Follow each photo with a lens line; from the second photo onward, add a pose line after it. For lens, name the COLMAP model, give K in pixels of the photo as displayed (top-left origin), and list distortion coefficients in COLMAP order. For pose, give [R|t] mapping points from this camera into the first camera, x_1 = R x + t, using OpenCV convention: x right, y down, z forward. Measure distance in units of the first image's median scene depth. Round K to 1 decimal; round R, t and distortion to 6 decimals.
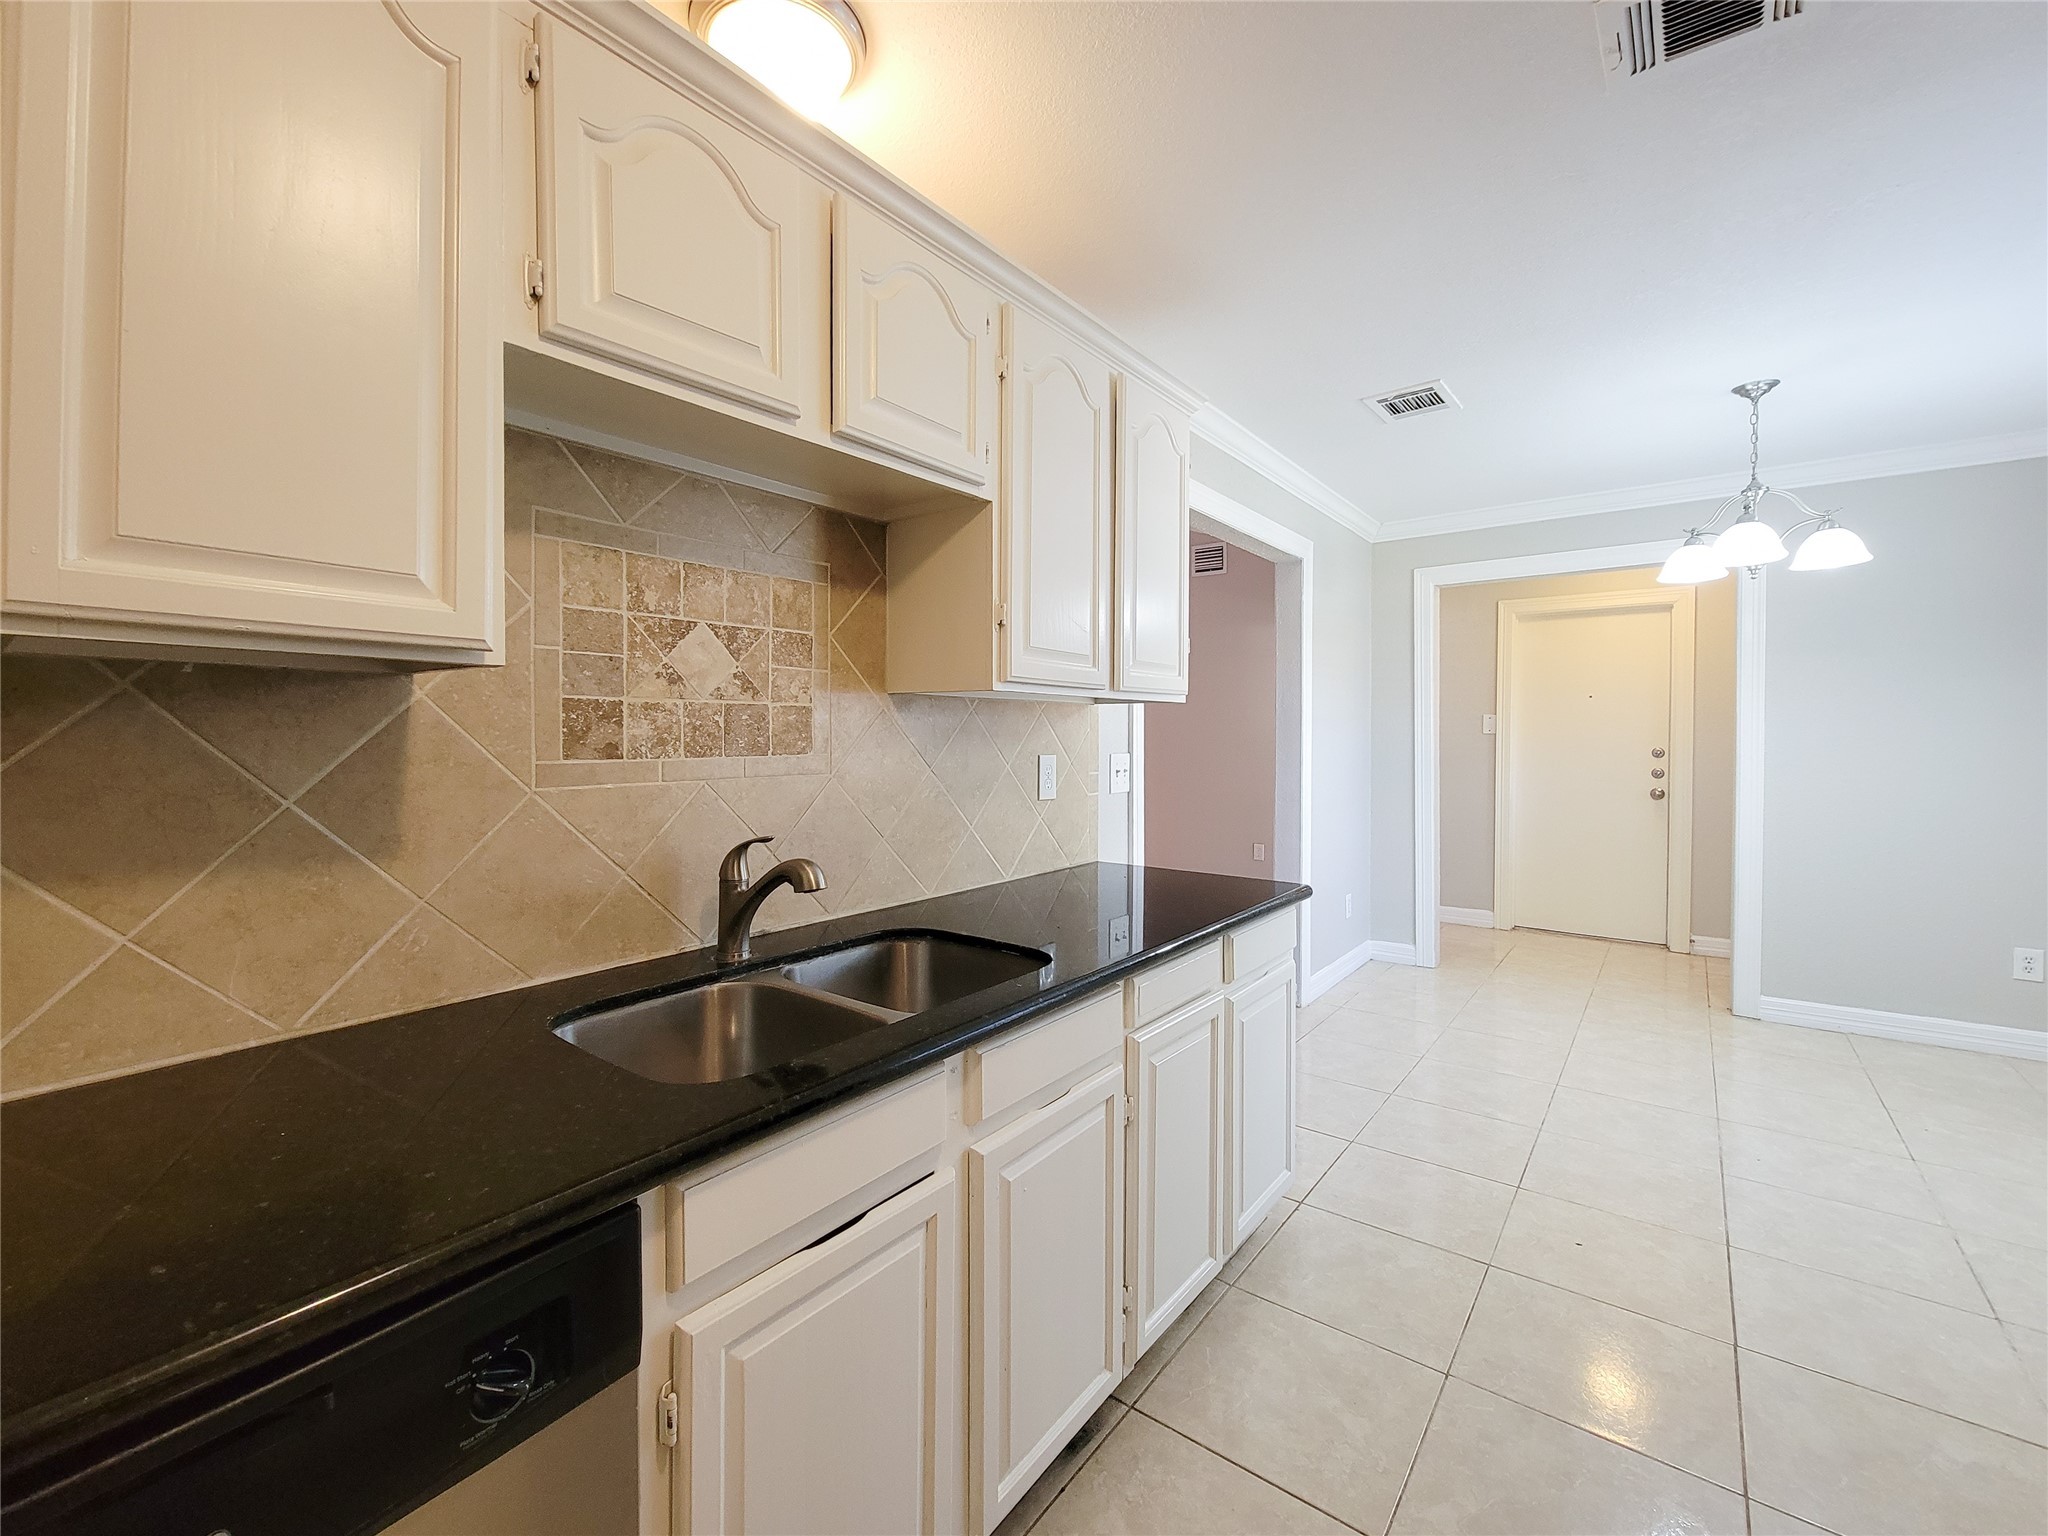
lens RADIAL K [[874.6, 0, 1021.7], [0, 874.6, 739.1], [0, 0, 1]] dist [-0.001040, -0.000260]
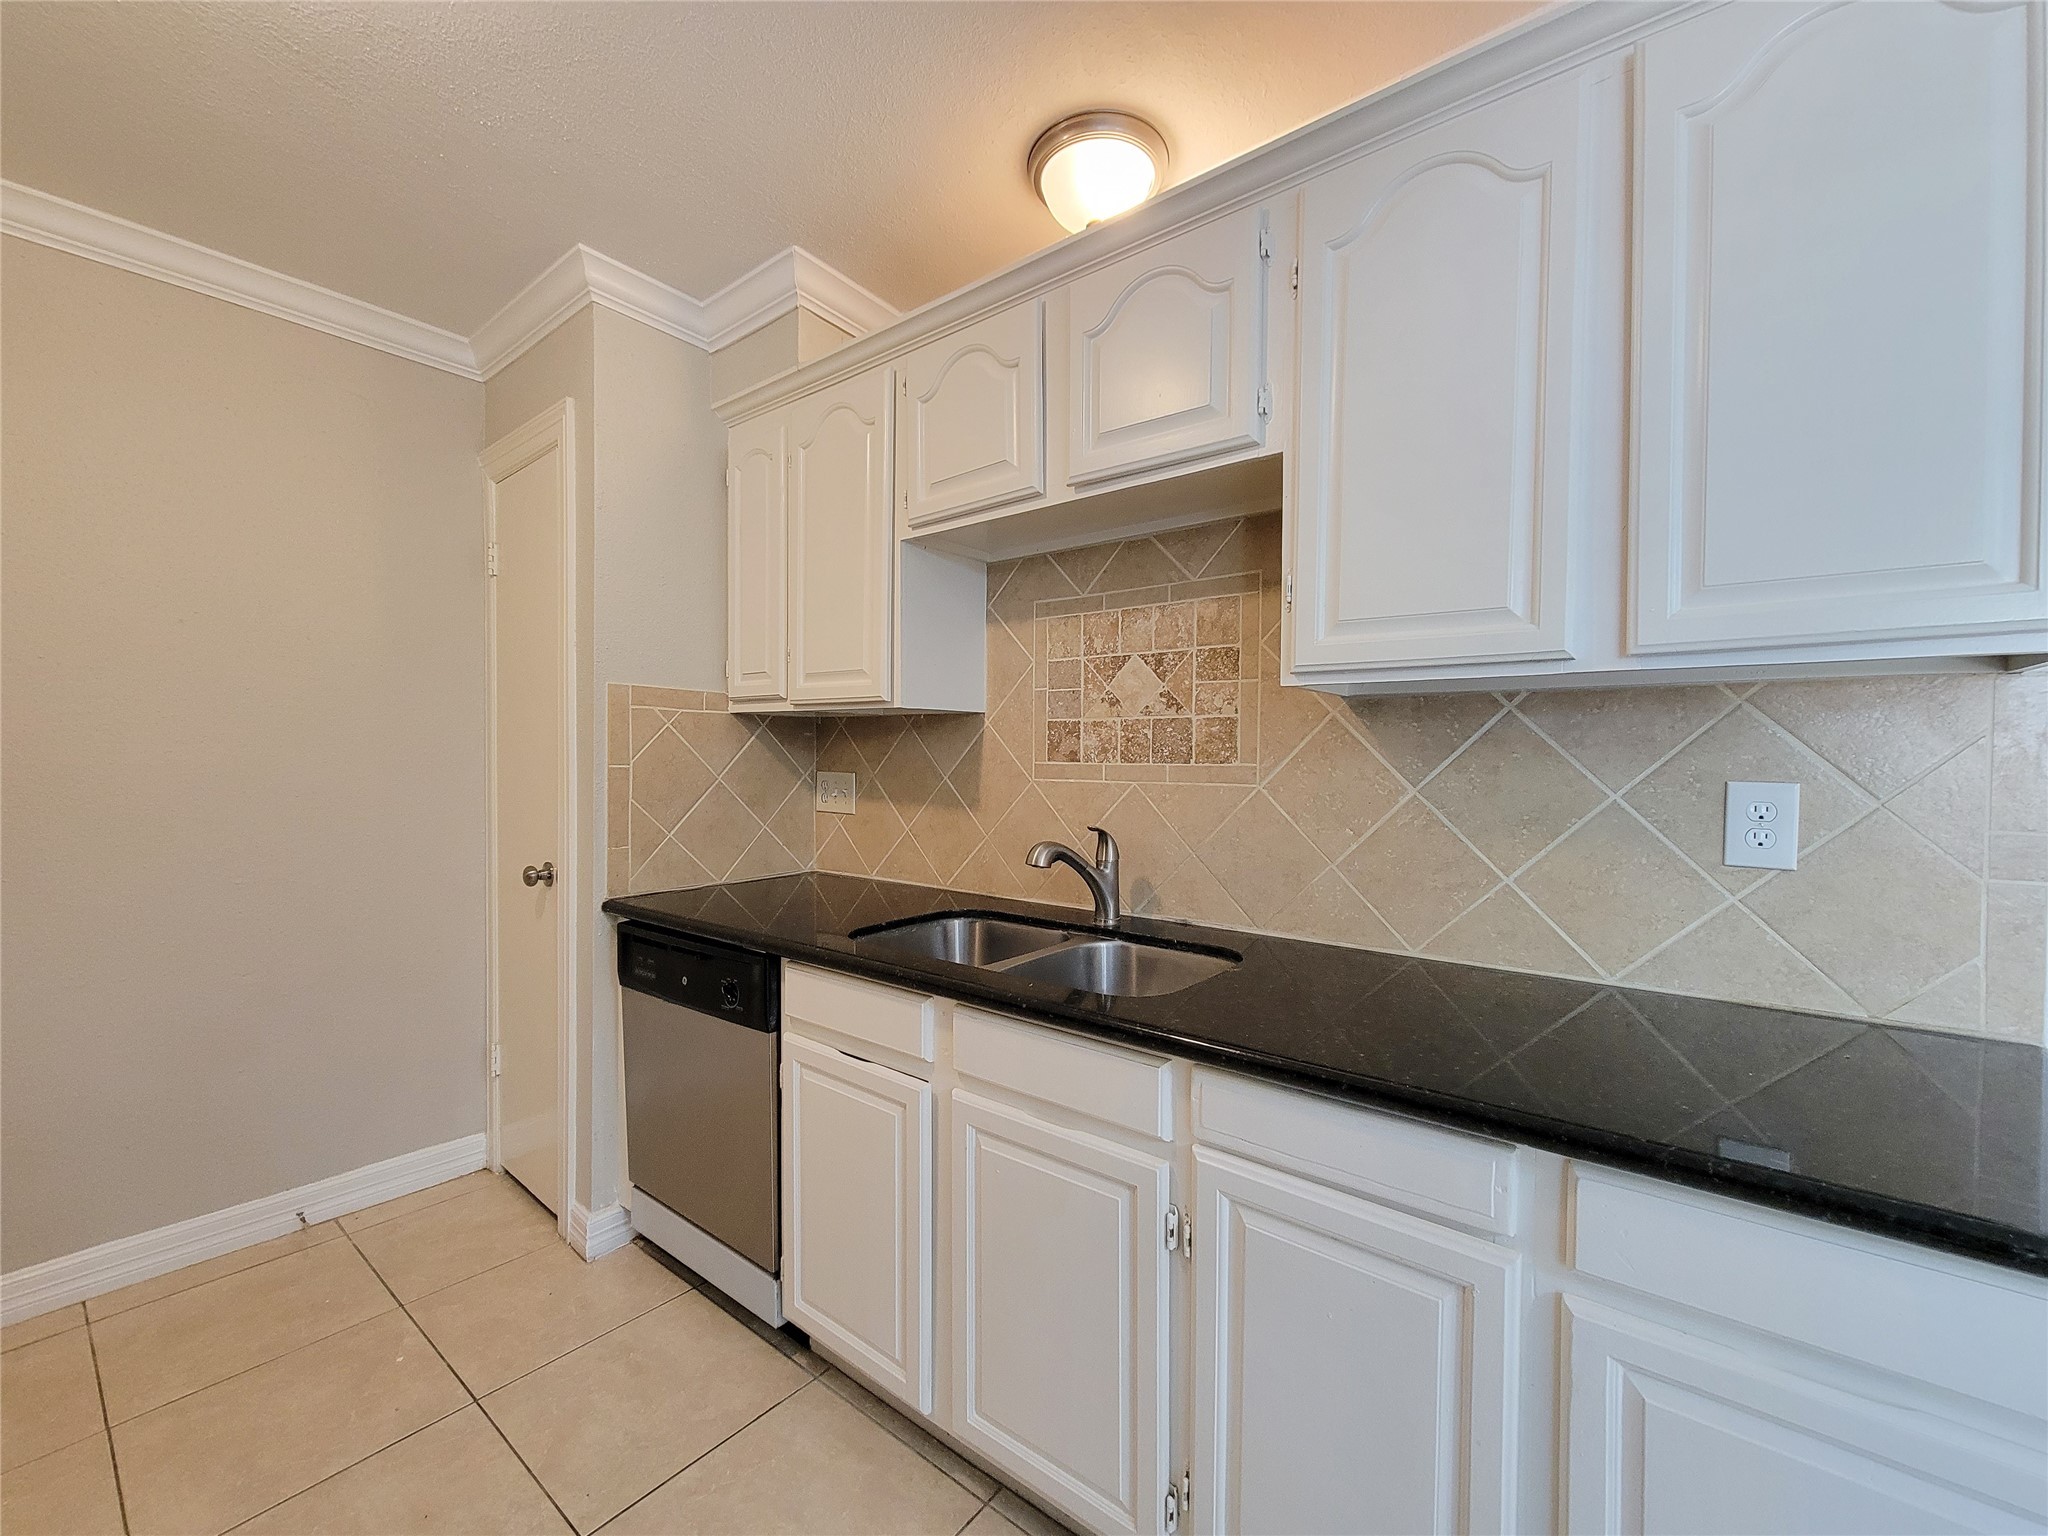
lens RADIAL K [[831.0, 0, 1024.2], [0, 831.0, 772.6], [0, 0, 1]] dist [0.005672, -0.004545]
pose [[-0.019646, 0.023914, -0.999521, 0.842568], [-0.011024, 0.999648, 0.024134, 0.007828], [0.999746, 0.011492, -0.019375, 0.886581]]
